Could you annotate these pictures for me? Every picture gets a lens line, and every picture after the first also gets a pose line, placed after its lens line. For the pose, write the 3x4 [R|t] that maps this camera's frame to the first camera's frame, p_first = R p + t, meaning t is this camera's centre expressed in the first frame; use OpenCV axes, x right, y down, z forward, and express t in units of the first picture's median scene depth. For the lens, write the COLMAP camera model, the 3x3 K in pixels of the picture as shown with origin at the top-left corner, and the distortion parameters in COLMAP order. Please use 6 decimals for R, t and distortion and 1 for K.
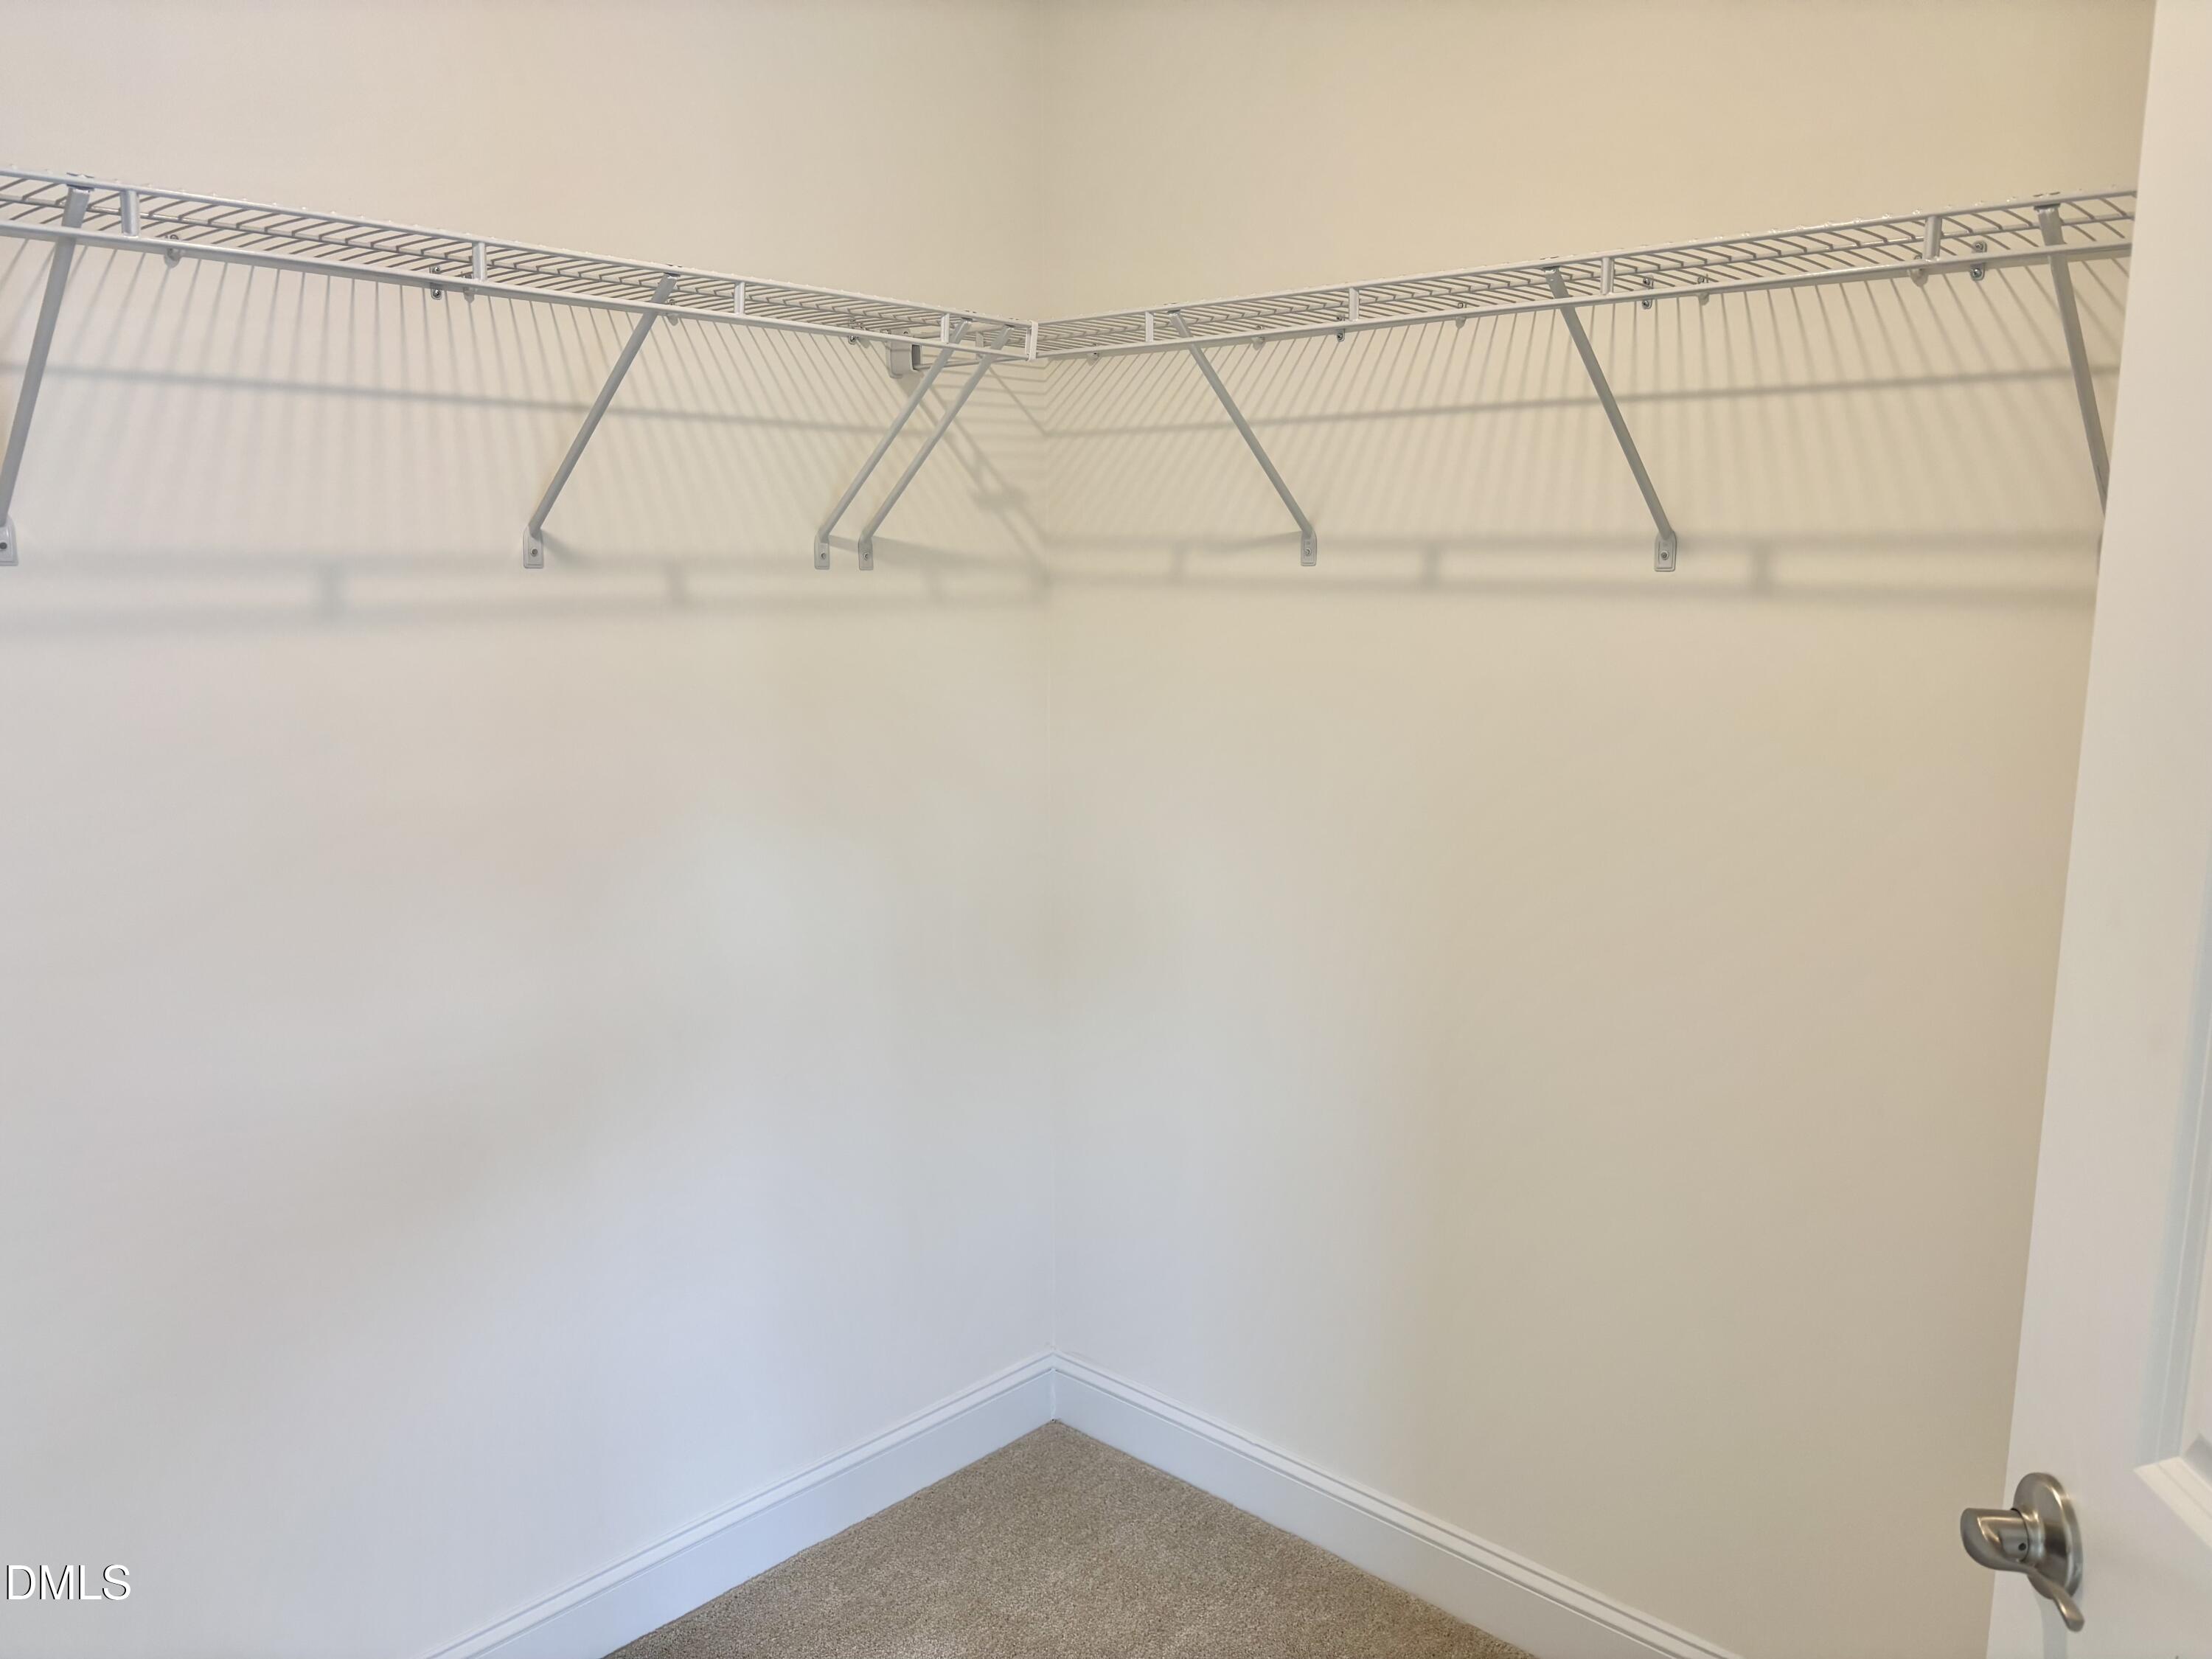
lens RADIAL K [[1658.7, 0, 1119.2], [0, 1658.7, 835.3], [0, 0, 1]] dist [0.012601, -0.003822]
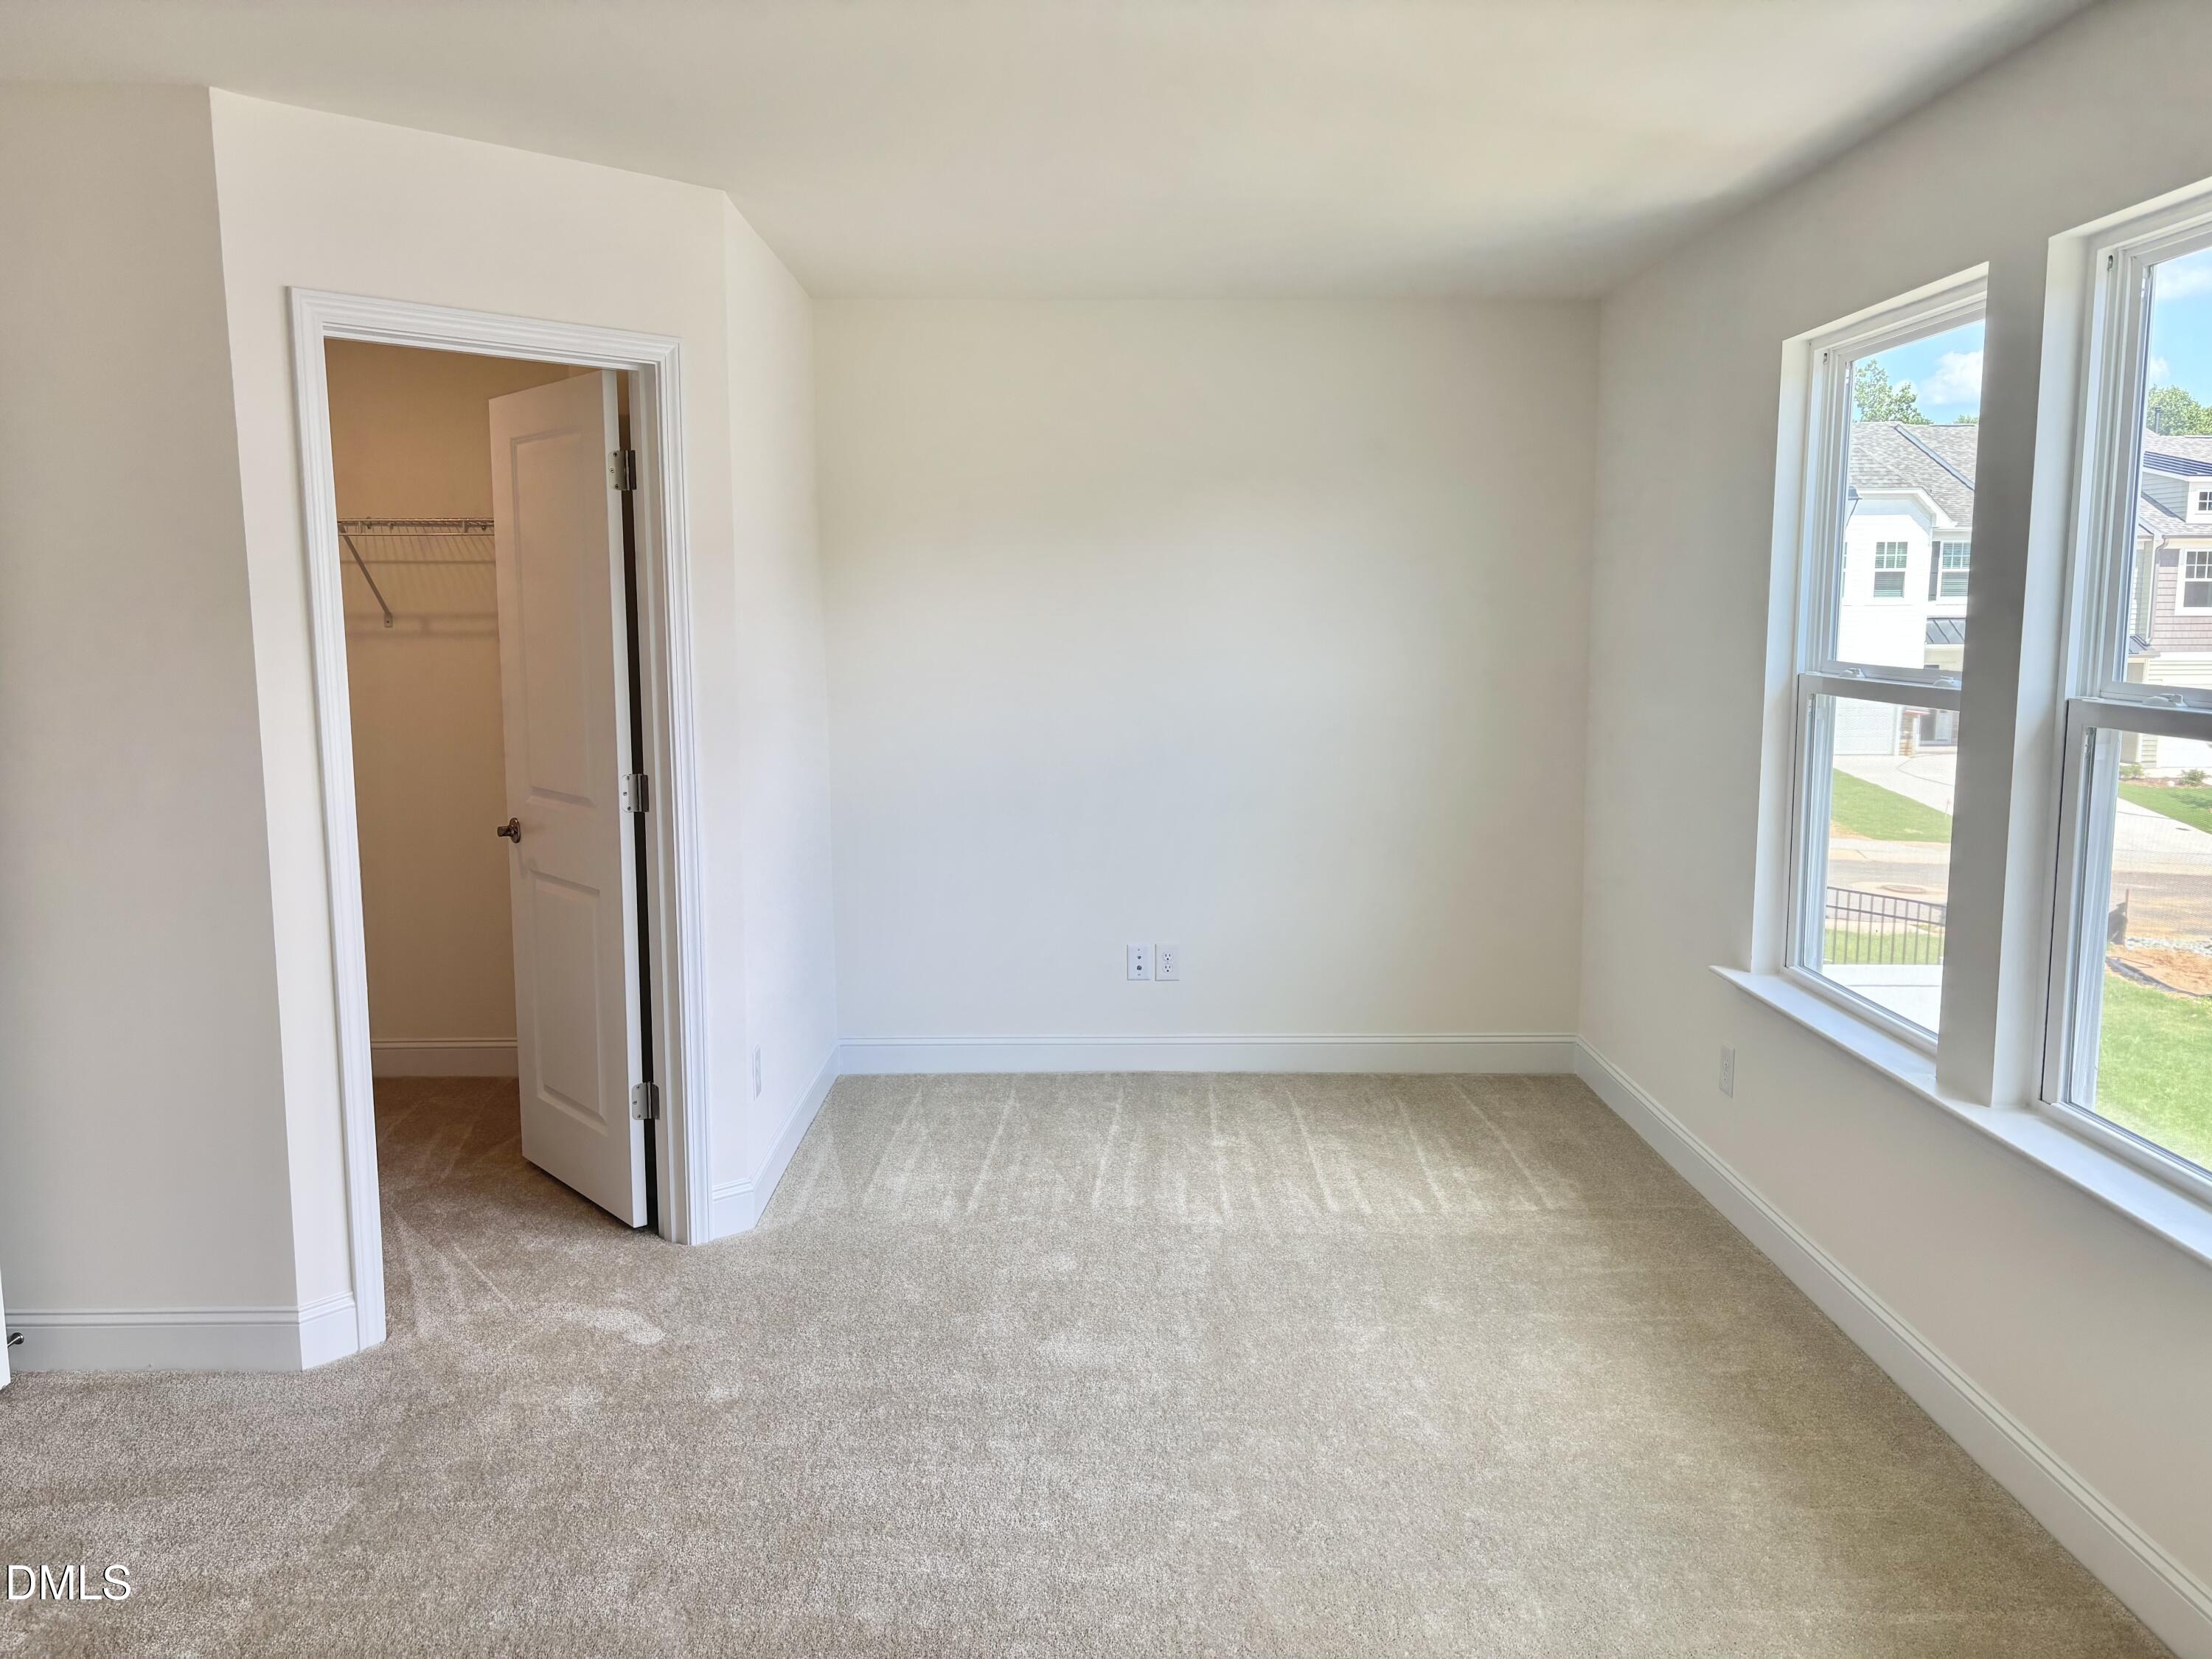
lens RADIAL K [[1658.7, 0, 1119.2], [0, 1658.7, 835.3], [0, 0, 1]] dist [0.012601, -0.003822]
pose [[0.716192, -0.088686, 0.692246, -0.696827], [0.108698, 0.993963, 0.014882, 0.254568], [-0.689387, 0.064588, 0.721508, -1.678143]]
